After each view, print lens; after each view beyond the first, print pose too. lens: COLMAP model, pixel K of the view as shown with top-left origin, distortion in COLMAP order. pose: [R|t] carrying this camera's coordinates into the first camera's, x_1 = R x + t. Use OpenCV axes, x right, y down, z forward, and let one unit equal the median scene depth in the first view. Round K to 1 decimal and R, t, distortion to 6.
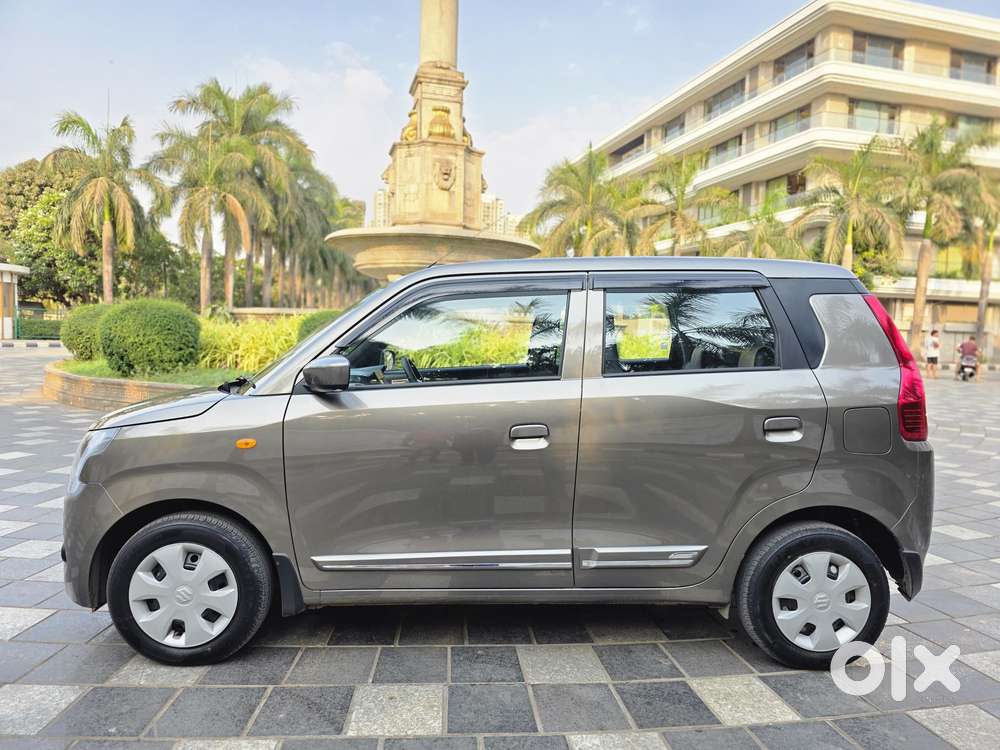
lens RADIAL K [[668.3, 0, 500.0], [0, 668.3, 375.0], [0, 0, 1]] dist [0.070934, -0.084964]
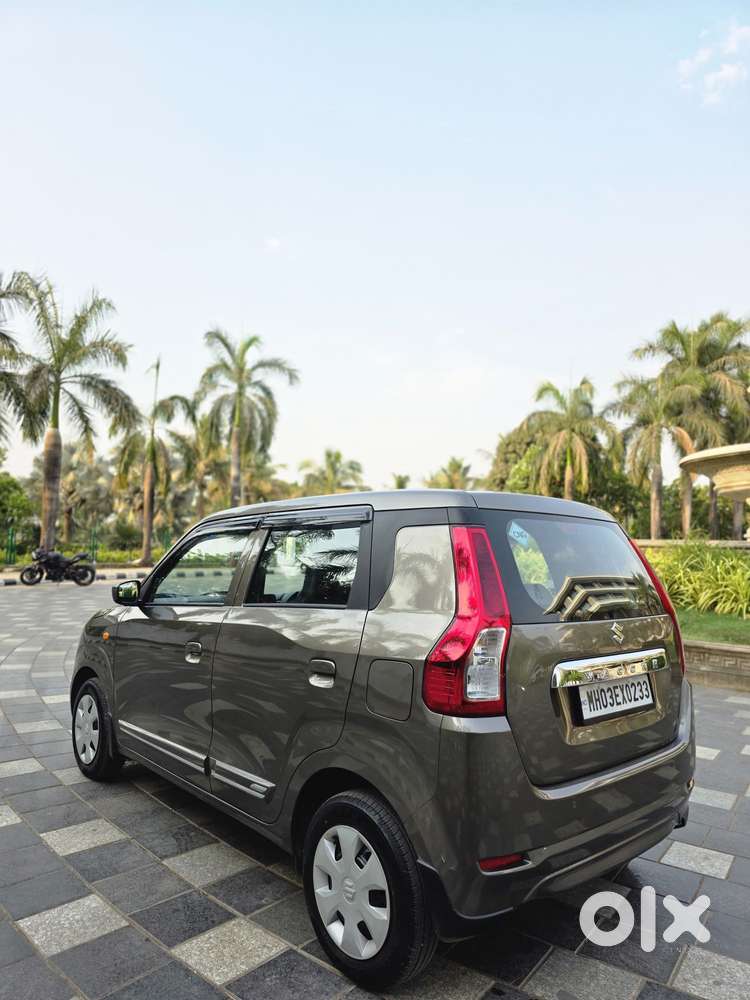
lens RADIAL K [[672.9, 0, 375.0], [0, 672.9, 500.0], [0, 0, 1]] dist [0.035090, -0.008679]
pose [[0.632314, -0.066619, -0.771842, 0.095037], [-0.053970, 0.990087, -0.129669, -0.003220], [0.772830, 0.123648, 0.622451, 0.034805]]
